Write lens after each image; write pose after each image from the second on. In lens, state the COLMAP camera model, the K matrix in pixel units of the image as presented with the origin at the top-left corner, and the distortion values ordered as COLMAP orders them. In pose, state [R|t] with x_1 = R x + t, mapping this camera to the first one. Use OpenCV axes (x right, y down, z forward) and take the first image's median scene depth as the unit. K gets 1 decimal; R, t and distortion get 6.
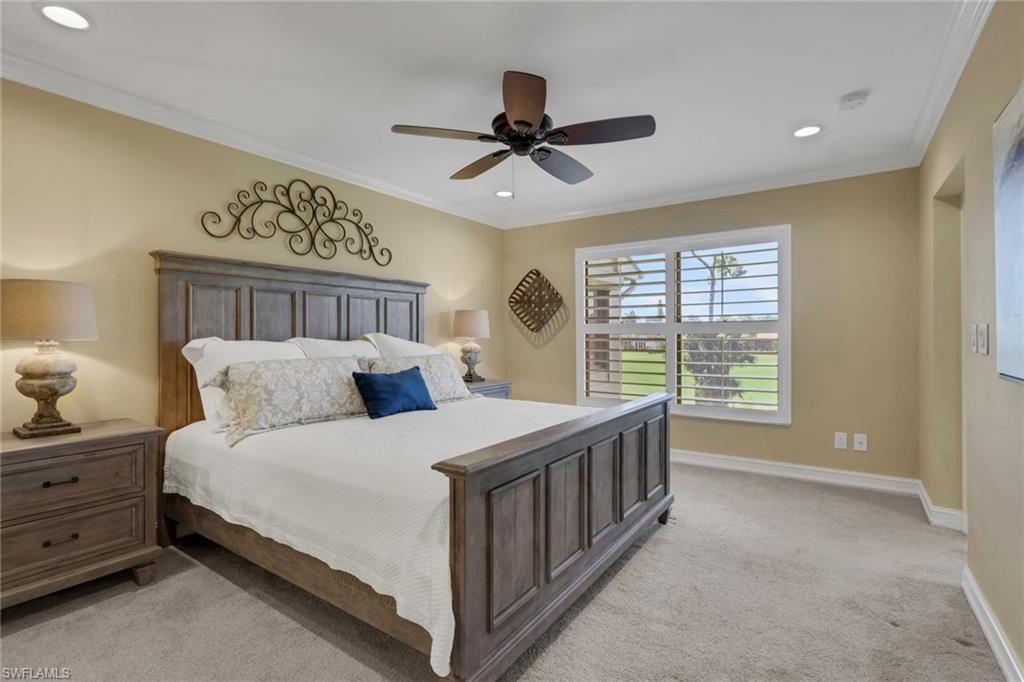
lens RADIAL K [[479.2, 0, 509.4], [0, 479.2, 337.1], [0, 0, 1]] dist [0.001422, 0.000415]
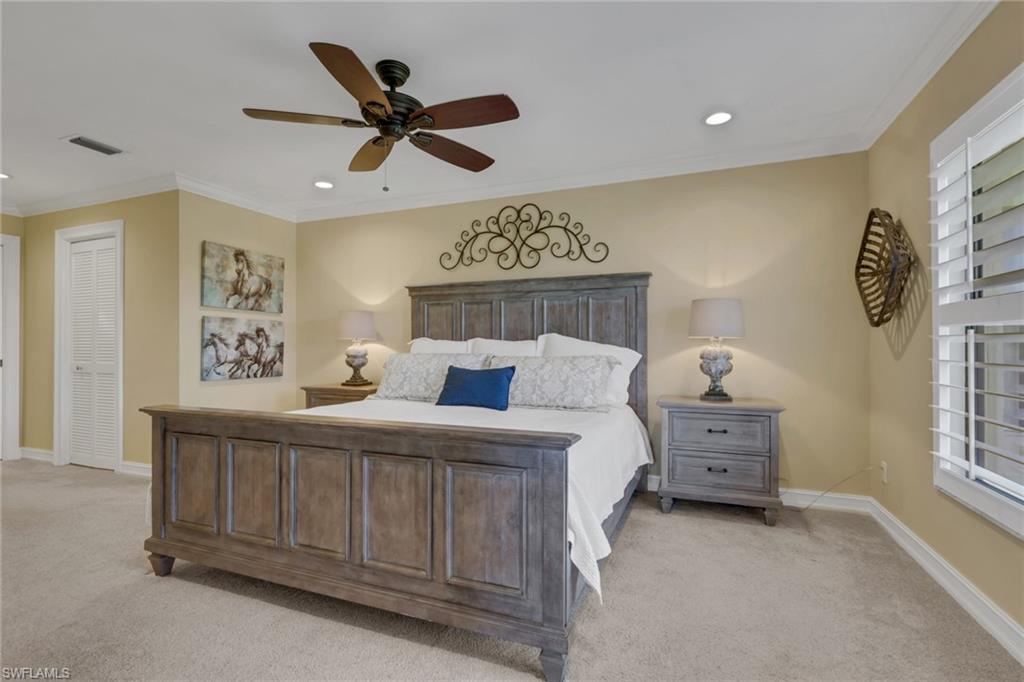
lens RADIAL K [[410.7, 0, 512.0], [0, 410.7, 341.0], [0, 0, 1]] dist [0.001052, 0.000092]
pose [[0.277660, 0.009745, -0.960630, 0.543890], [0.004415, 0.999925, 0.011420, -0.003314], [0.960669, -0.007412, 0.277596, 0.706938]]
